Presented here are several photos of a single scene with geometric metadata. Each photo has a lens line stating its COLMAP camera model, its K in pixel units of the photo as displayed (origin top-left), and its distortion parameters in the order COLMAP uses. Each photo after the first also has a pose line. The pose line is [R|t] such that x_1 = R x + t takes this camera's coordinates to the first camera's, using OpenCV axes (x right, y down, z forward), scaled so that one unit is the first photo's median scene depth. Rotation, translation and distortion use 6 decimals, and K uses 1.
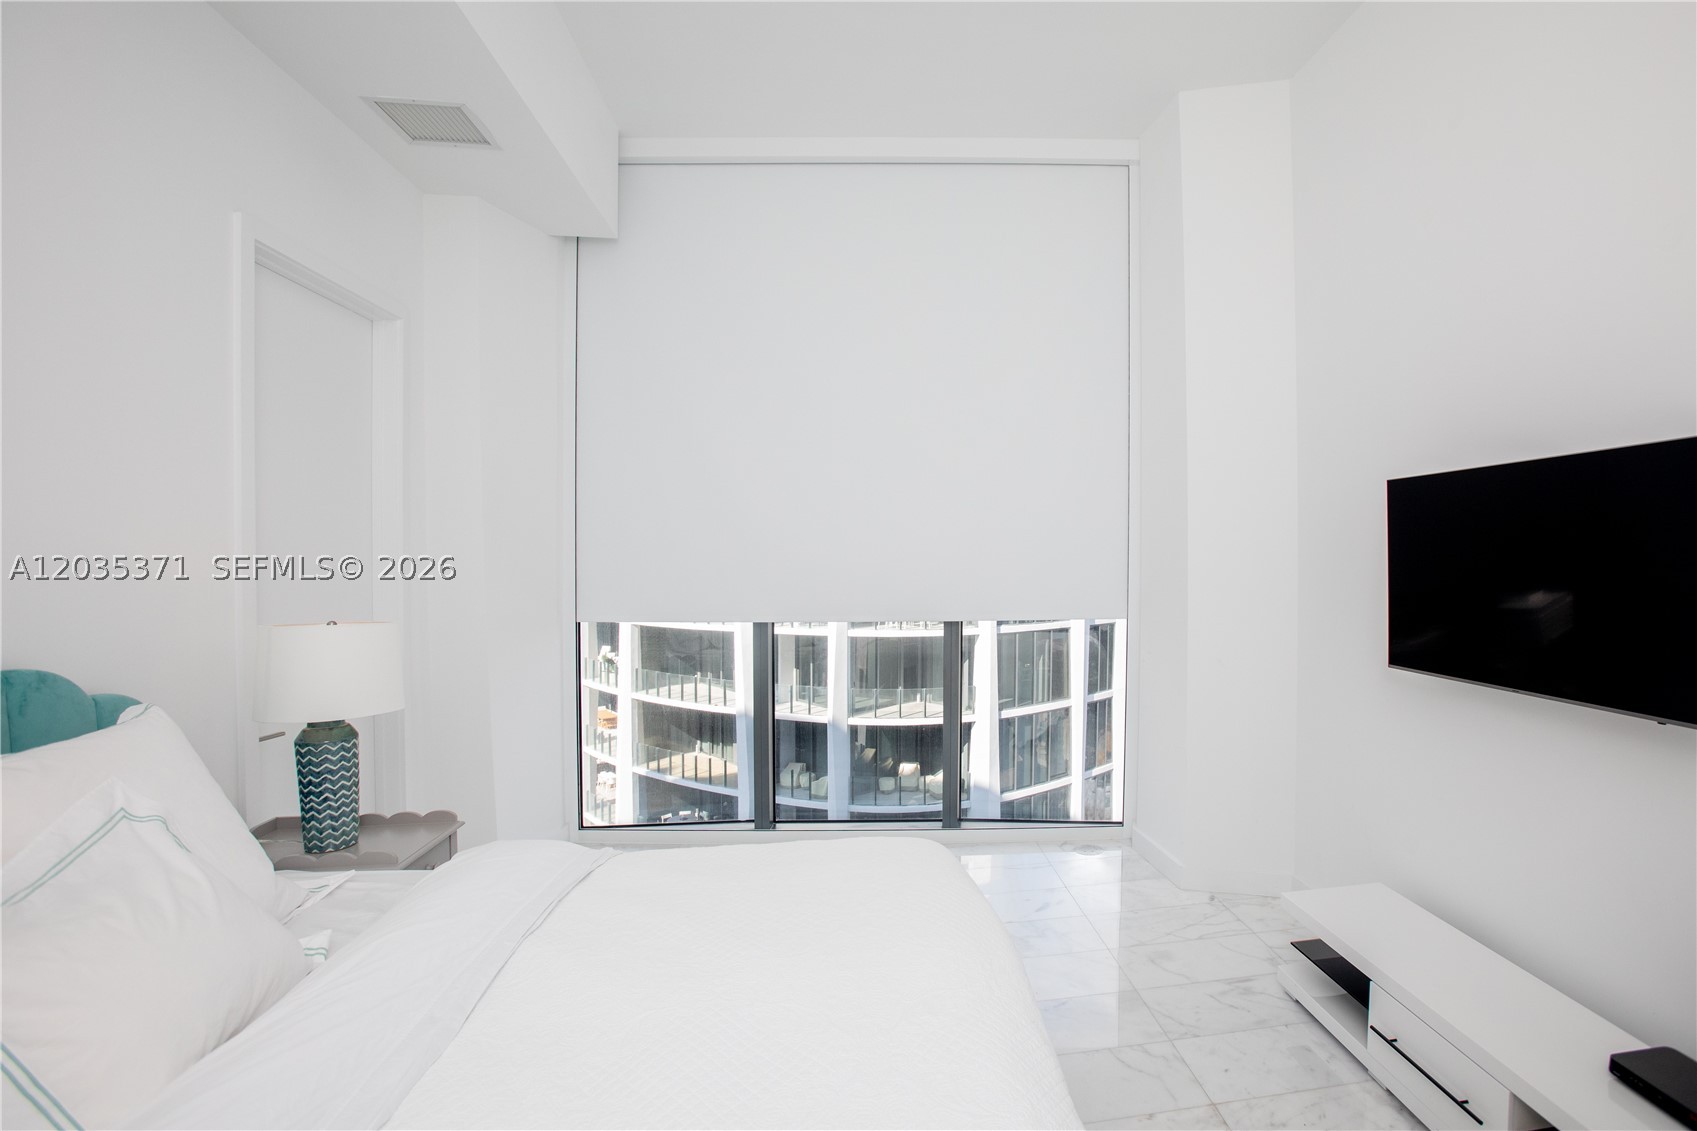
lens RADIAL K [[797.4, 0, 854.0], [0, 797.4, 562.7], [0, 0, 1]] dist [-0.043550, 0.013641]
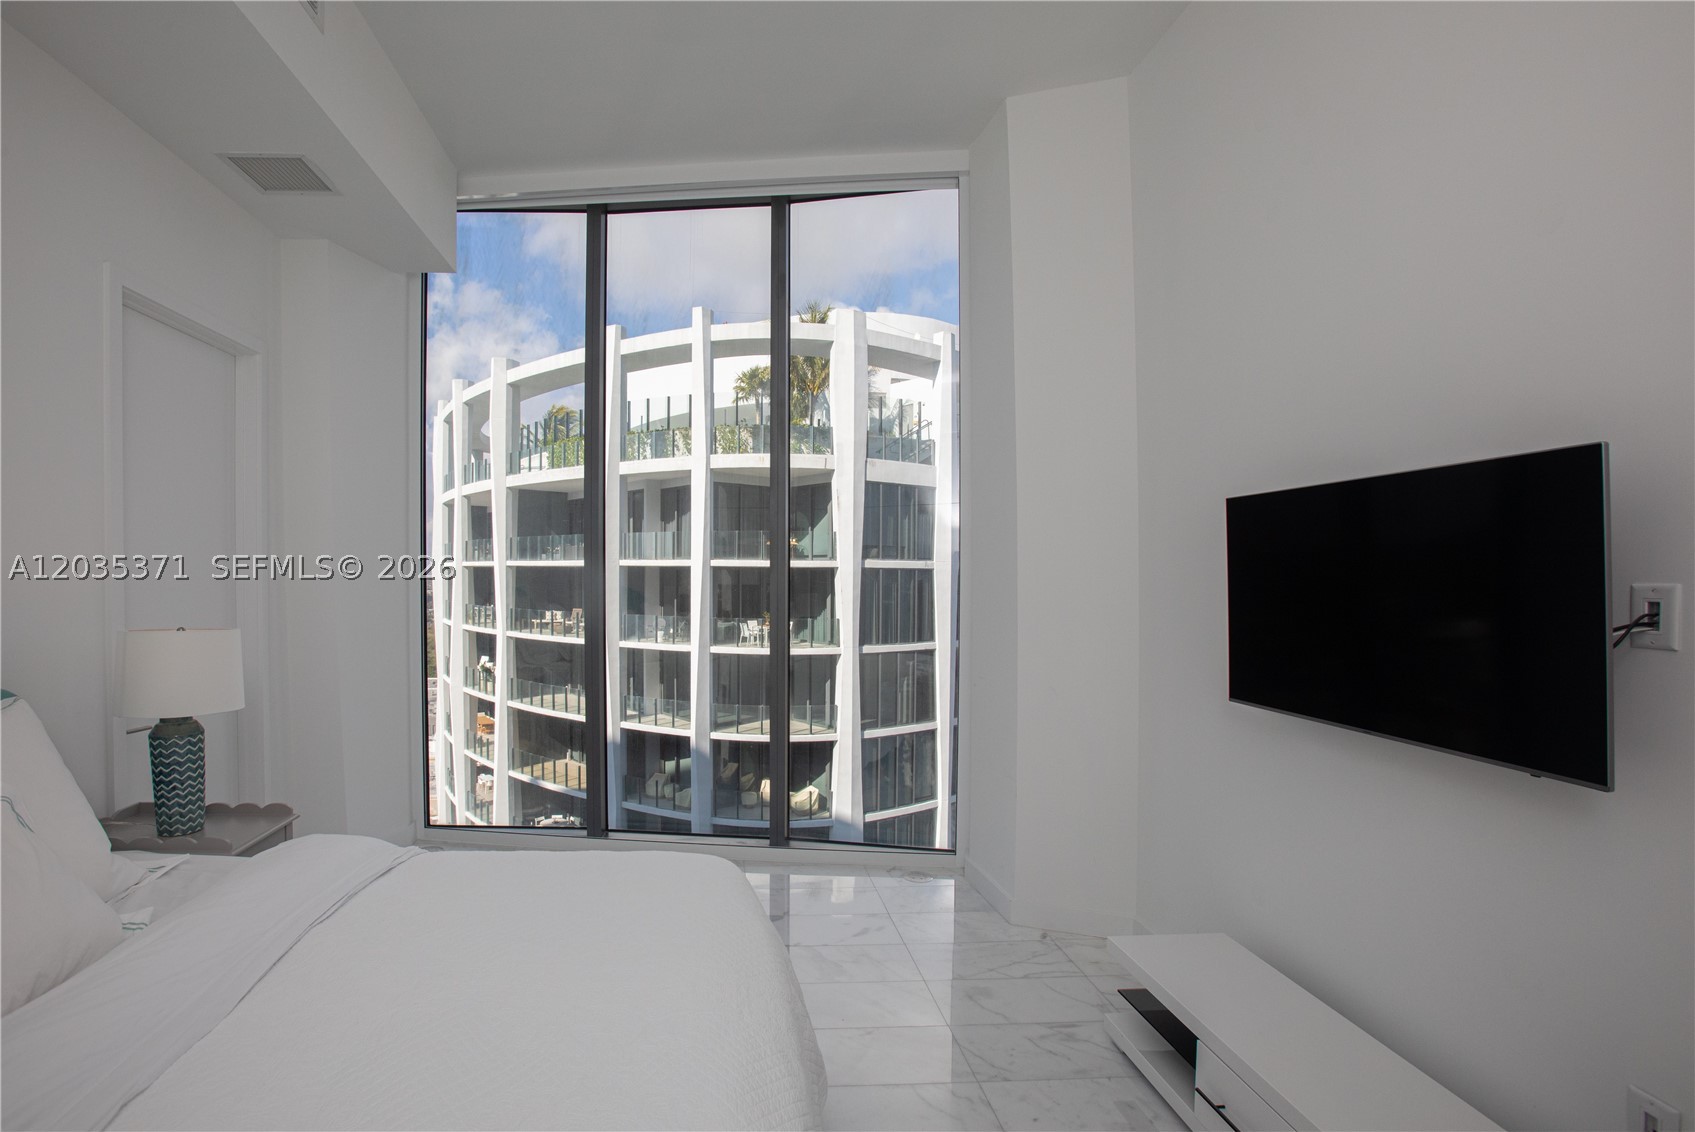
lens RADIAL K [[753.6, 0, 847.2], [0, 753.6, 578.2], [0, 0, 1]] dist [-0.027332, 0.001907]
pose [[0.992683, 0.011533, -0.120198, 0.332778], [-0.012438, 0.999900, -0.006787, 0.000597], [0.120108, 0.008232, 0.992727, 0.066134]]
